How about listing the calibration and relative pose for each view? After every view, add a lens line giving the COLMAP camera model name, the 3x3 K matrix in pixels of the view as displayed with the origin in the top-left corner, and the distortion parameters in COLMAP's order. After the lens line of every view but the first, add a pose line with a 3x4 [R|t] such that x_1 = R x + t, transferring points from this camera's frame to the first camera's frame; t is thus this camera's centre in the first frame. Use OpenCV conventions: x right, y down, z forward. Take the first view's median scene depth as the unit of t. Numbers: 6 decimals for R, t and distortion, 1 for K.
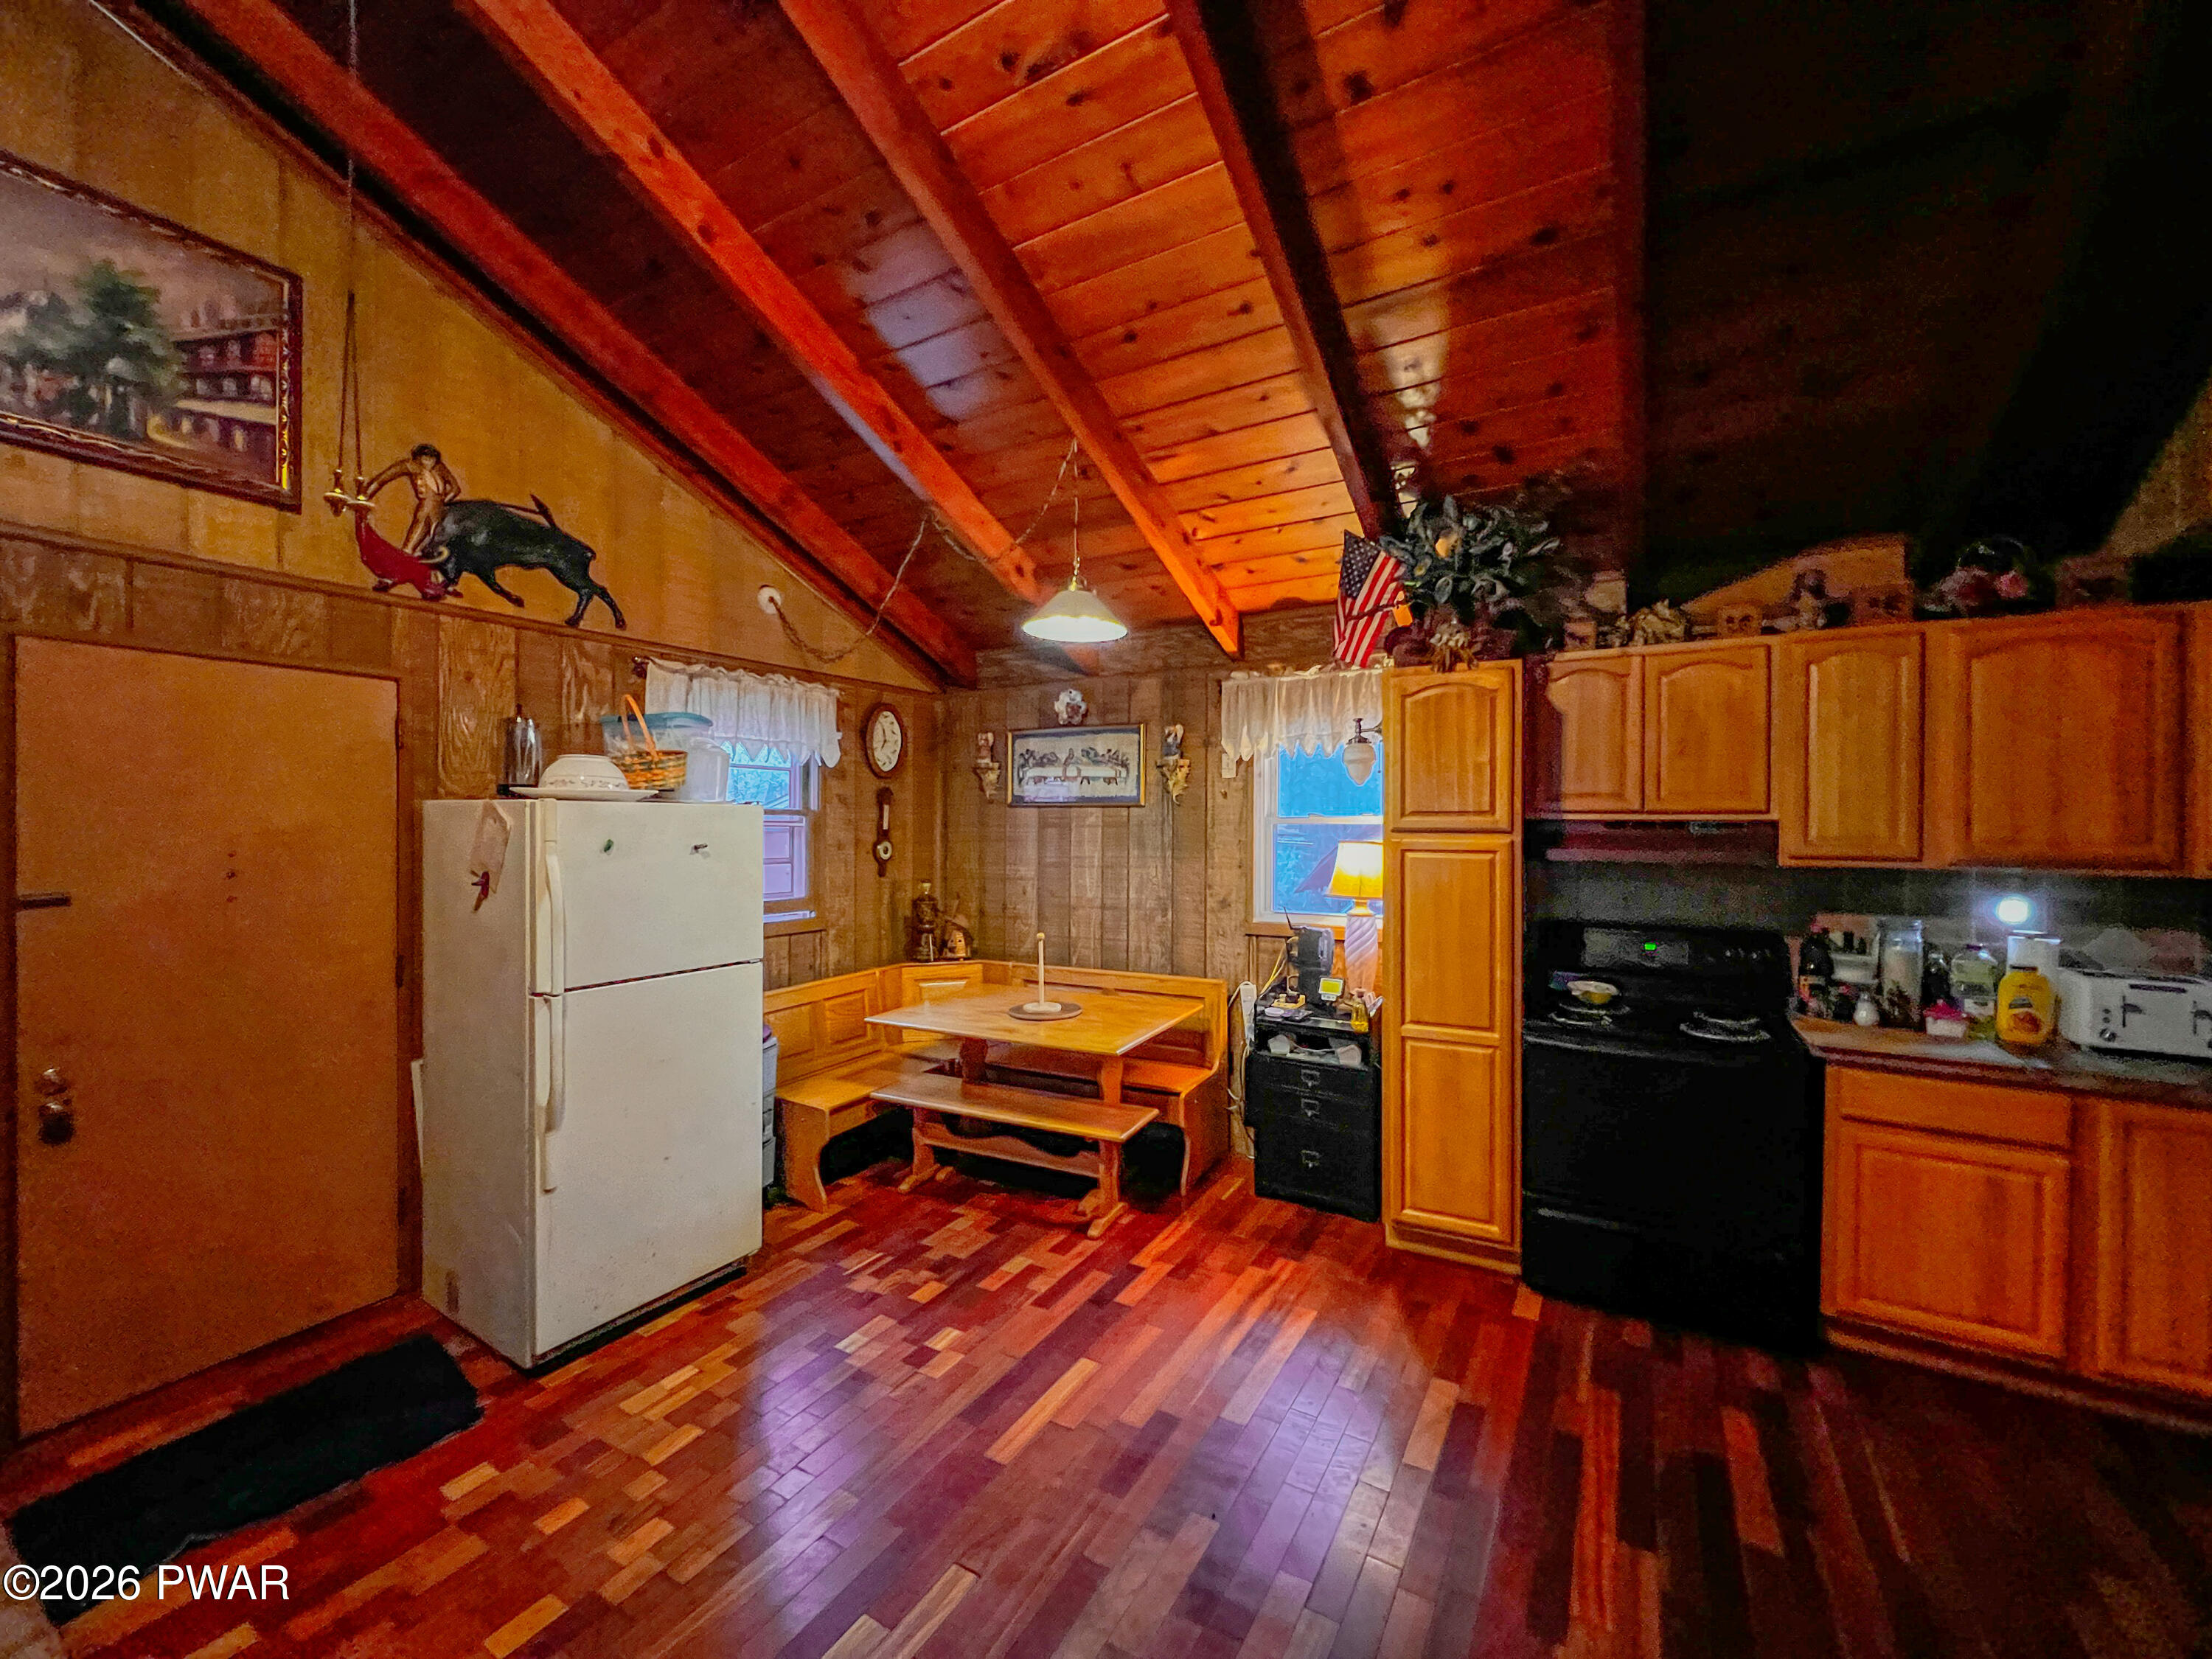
lens RADIAL K [[885.3, 0, 1105.4], [0, 885.3, 826.4], [0, 0, 1]] dist [-0.002874, 0.000338]
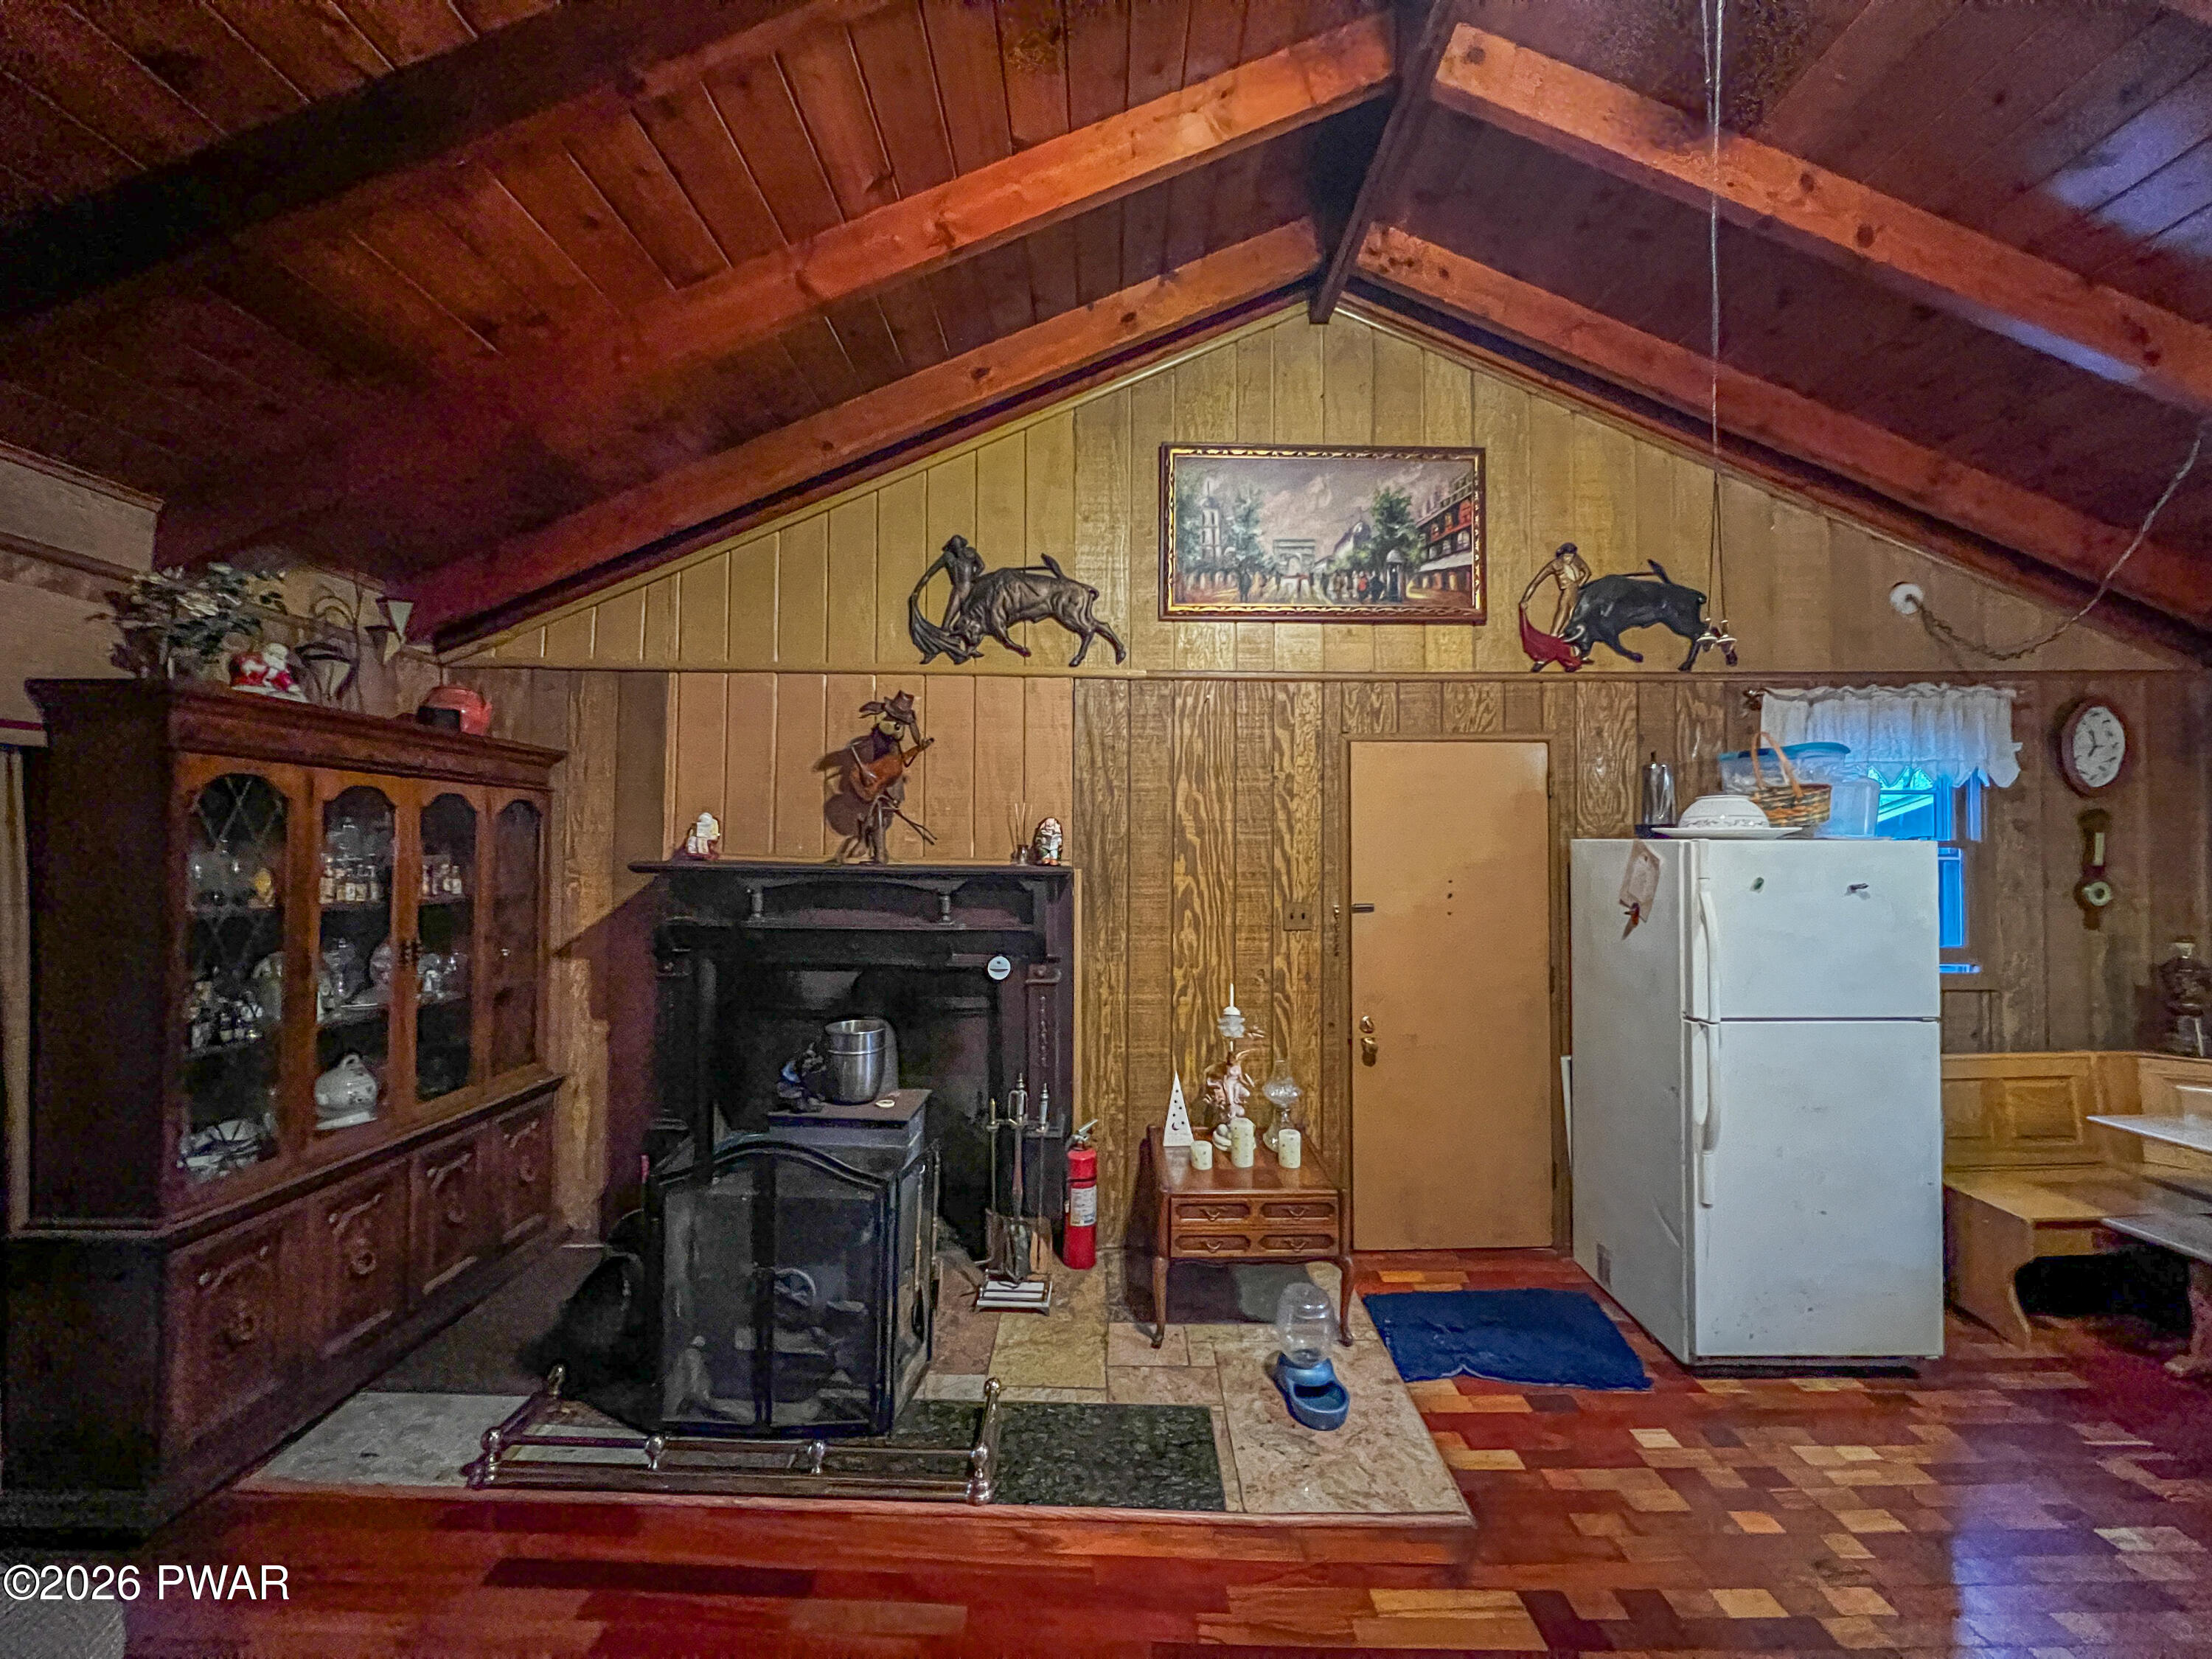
lens RADIAL K [[883.8, 0, 1105.3], [0, 883.8, 826.8], [0, 0, 1]] dist [-0.001766, 0.000057]
pose [[0.513593, -0.019454, -0.857813, -0.065919], [-0.000646, 0.999734, -0.023060, -0.018030], [0.858034, 0.012398, 0.513444, -0.153304]]
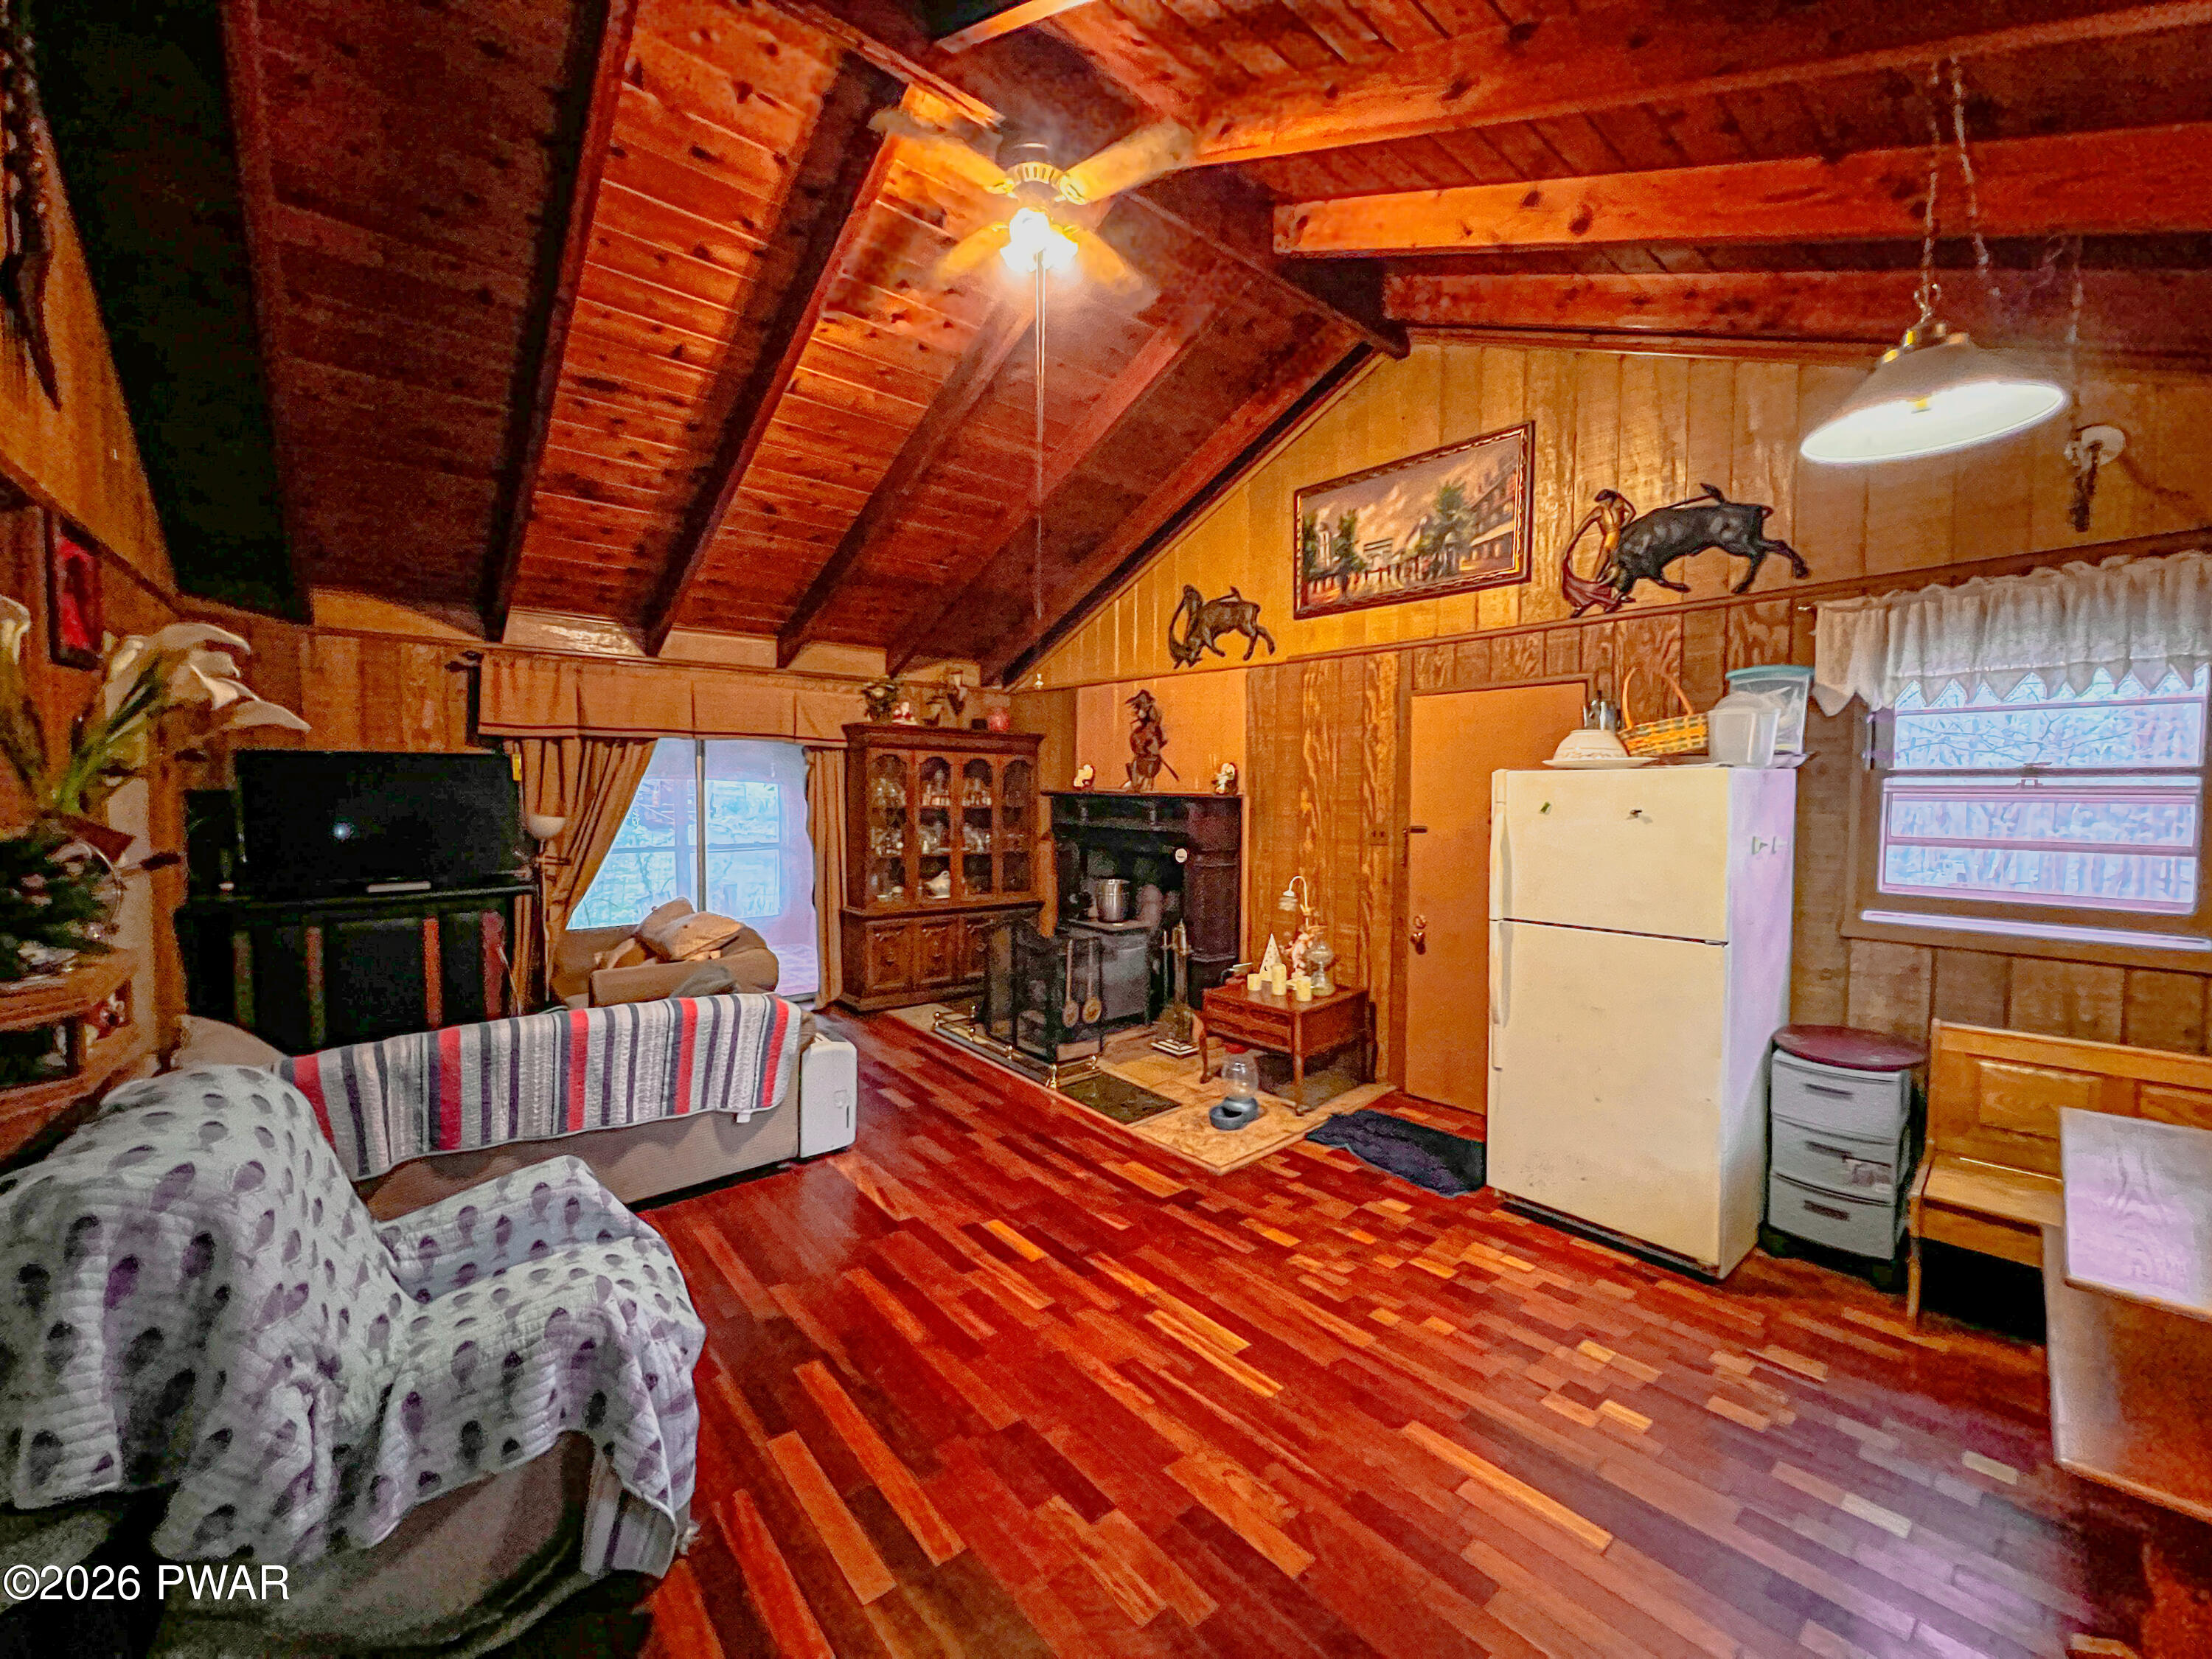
lens RADIAL K [[883.8, 0, 1105.1], [0, 883.8, 825.7], [0, 0, 1]] dist [-0.001766, 0.000057]
pose [[-0.325254, 0.033543, -0.945031, 0.673487], [-0.006326, 0.999271, 0.037645, 0.005027], [0.945605, 0.018222, -0.324805, 0.740696]]
